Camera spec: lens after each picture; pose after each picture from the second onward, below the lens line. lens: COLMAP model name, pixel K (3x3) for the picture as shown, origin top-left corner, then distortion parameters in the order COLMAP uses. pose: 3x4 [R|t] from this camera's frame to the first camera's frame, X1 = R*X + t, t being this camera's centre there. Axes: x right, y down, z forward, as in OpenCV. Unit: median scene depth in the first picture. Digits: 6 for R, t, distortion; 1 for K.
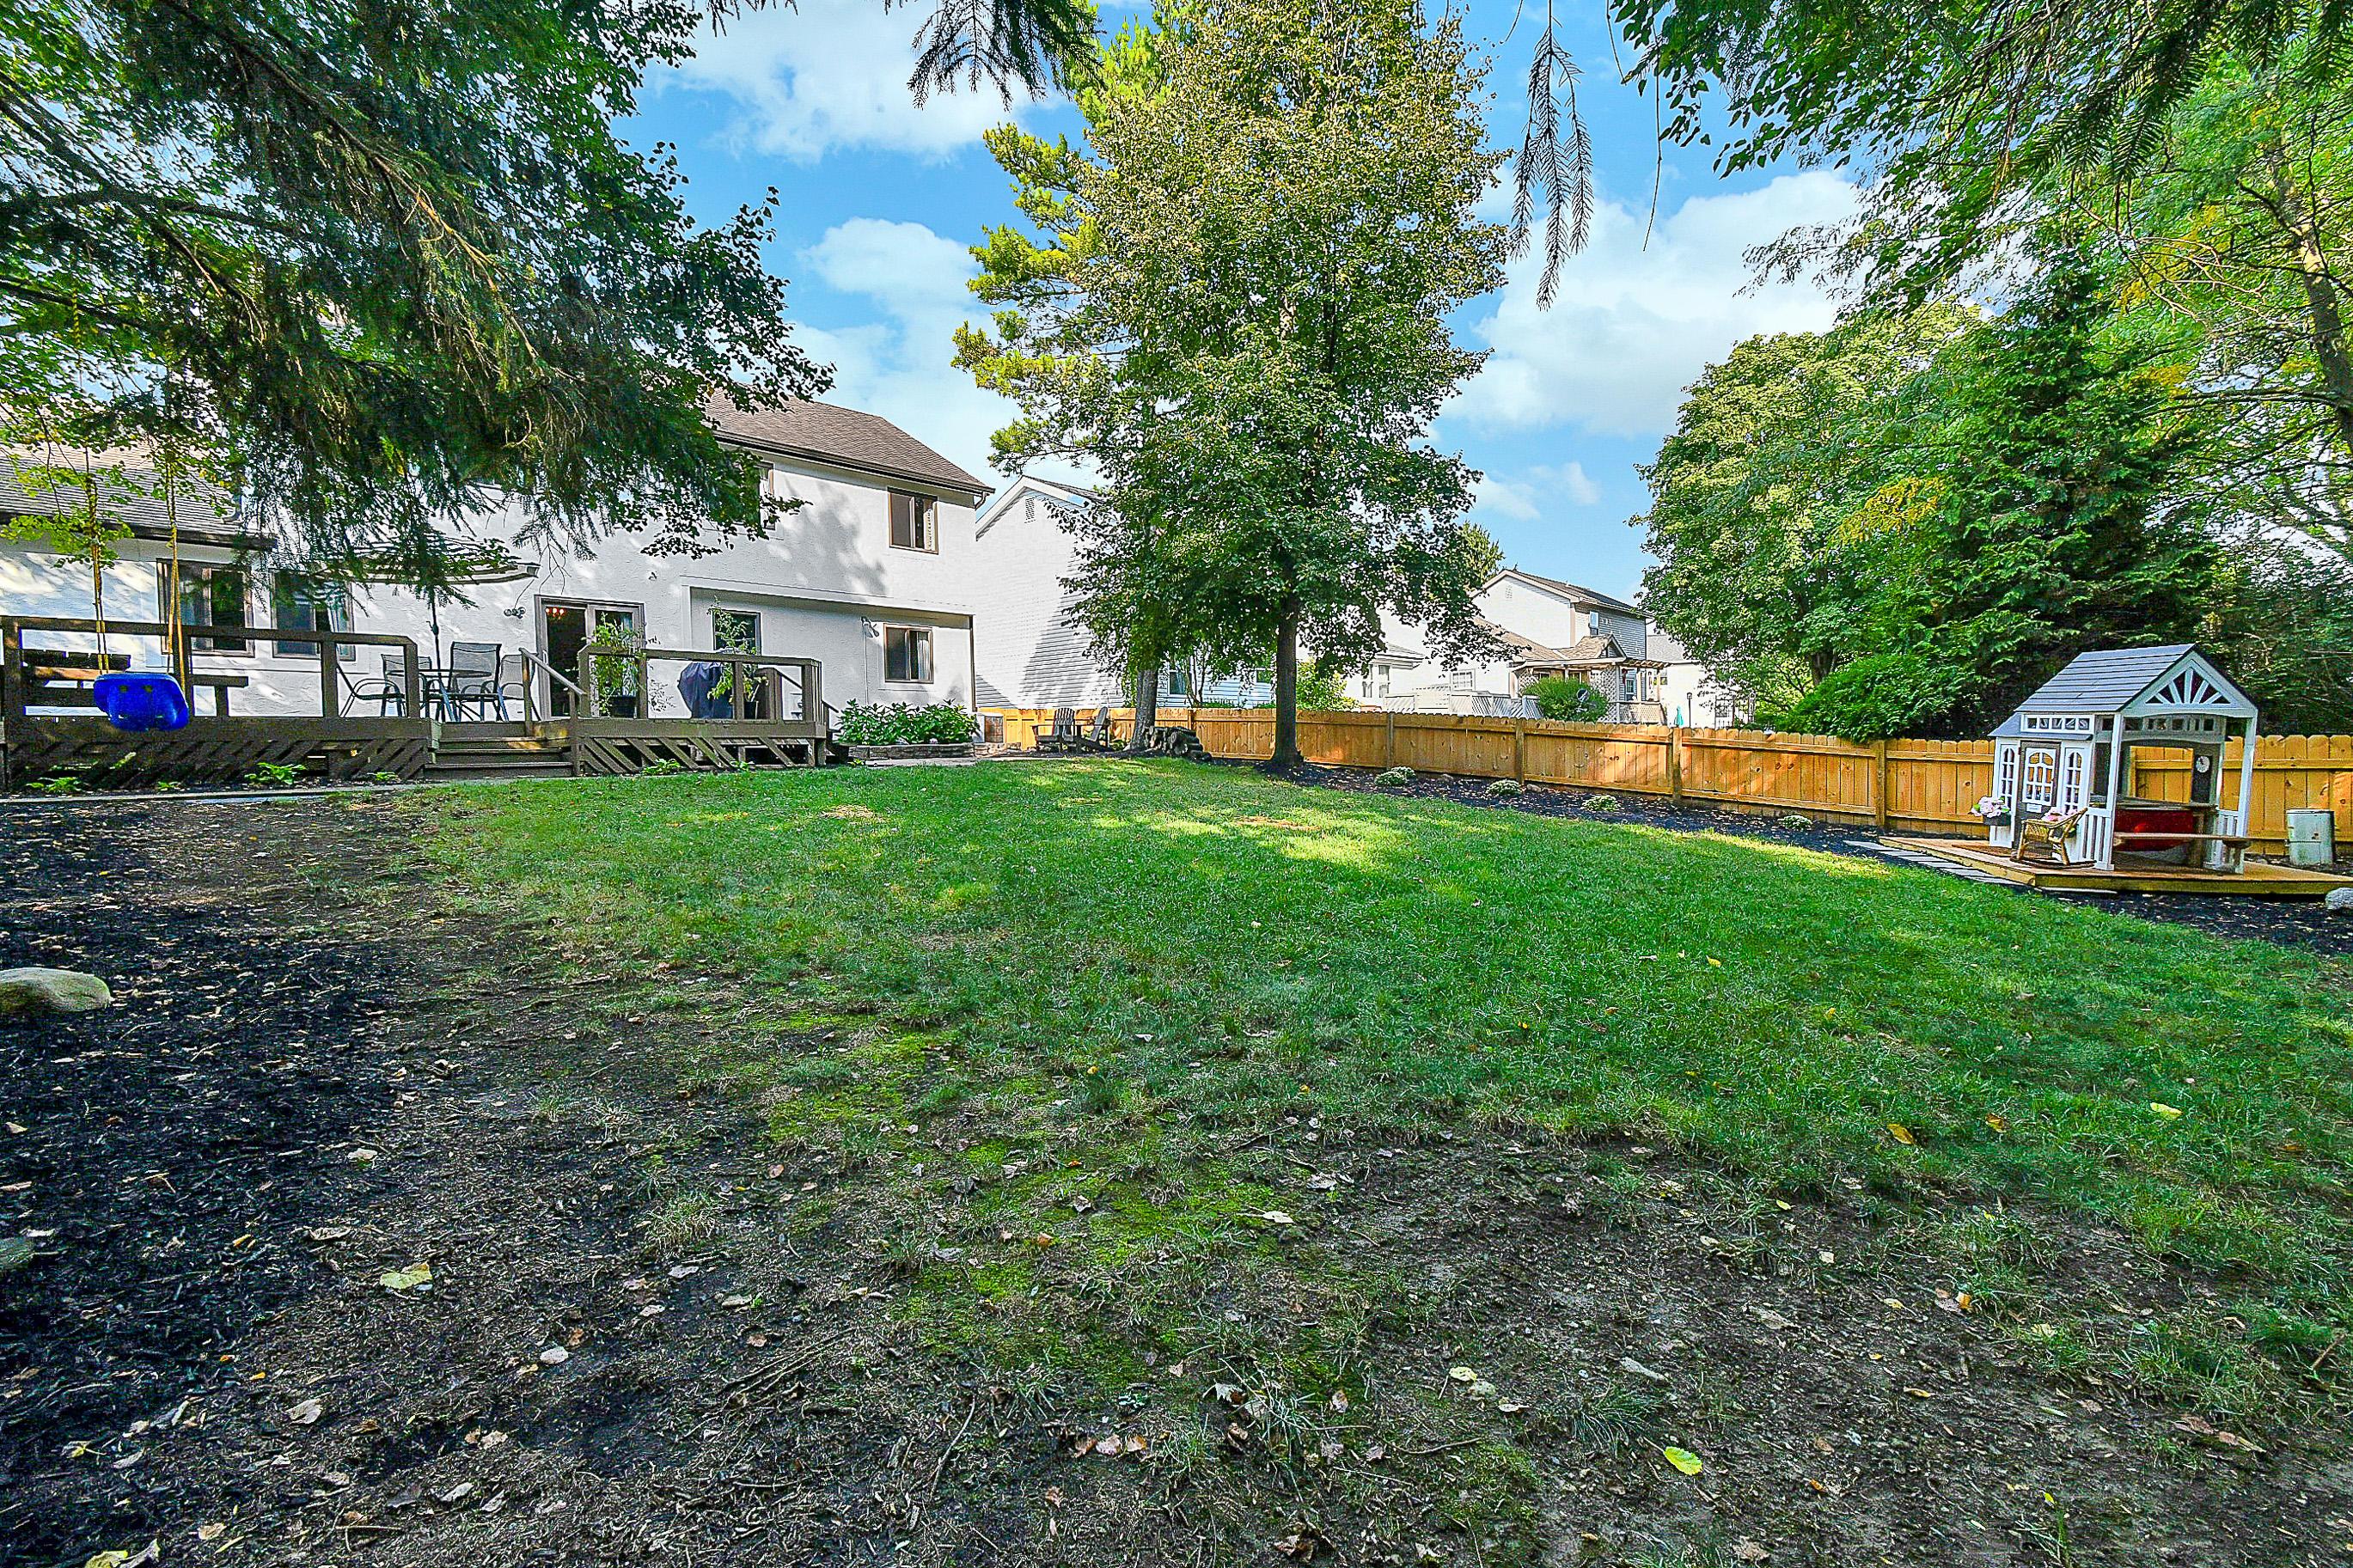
lens RADIAL K [[1028.4, 0, 1184.5], [0, 1028.4, 793.4], [0, 0, 1]] dist [-0.000449, -0.000121]
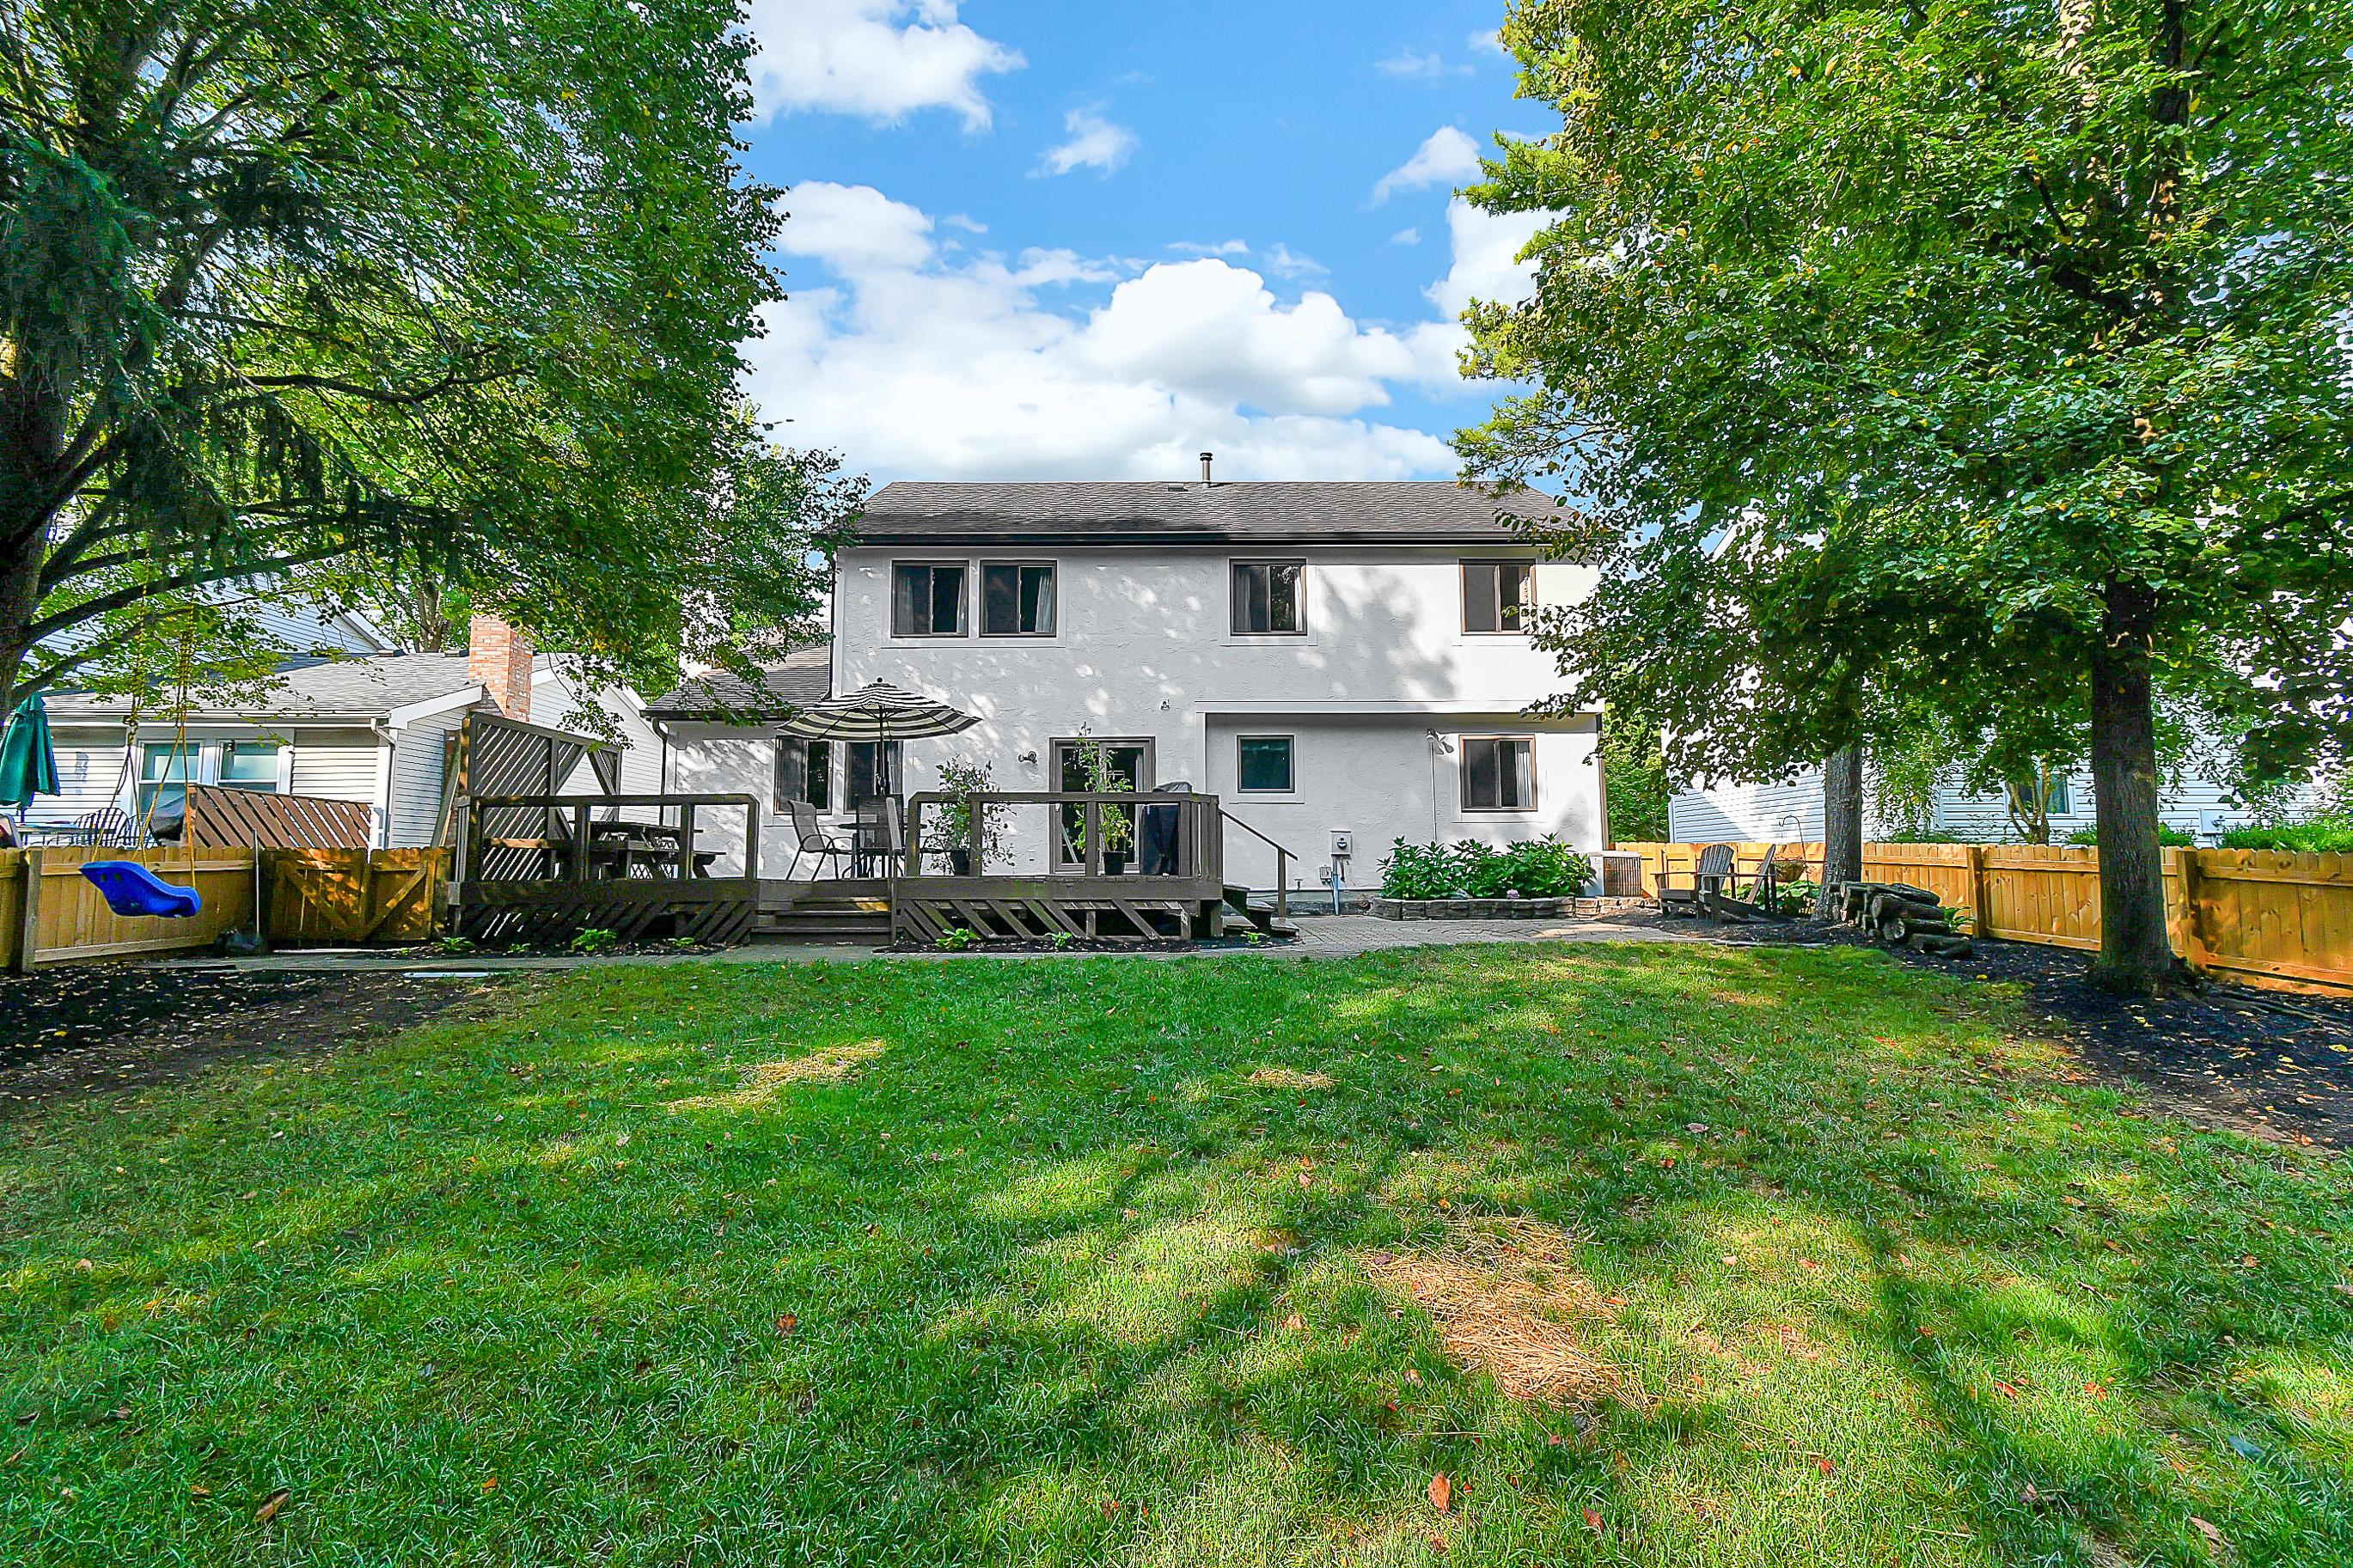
lens RADIAL K [[1071.1, 0, 1177.3], [0, 1071.1, 818.6], [0, 0, 1]] dist [-0.000188, -0.000034]
pose [[0.660489, -0.019877, -0.750573, 0.167387], [-0.043960, 0.996911, -0.065085, -0.046801], [0.749548, 0.075983, 0.657575, 0.355446]]
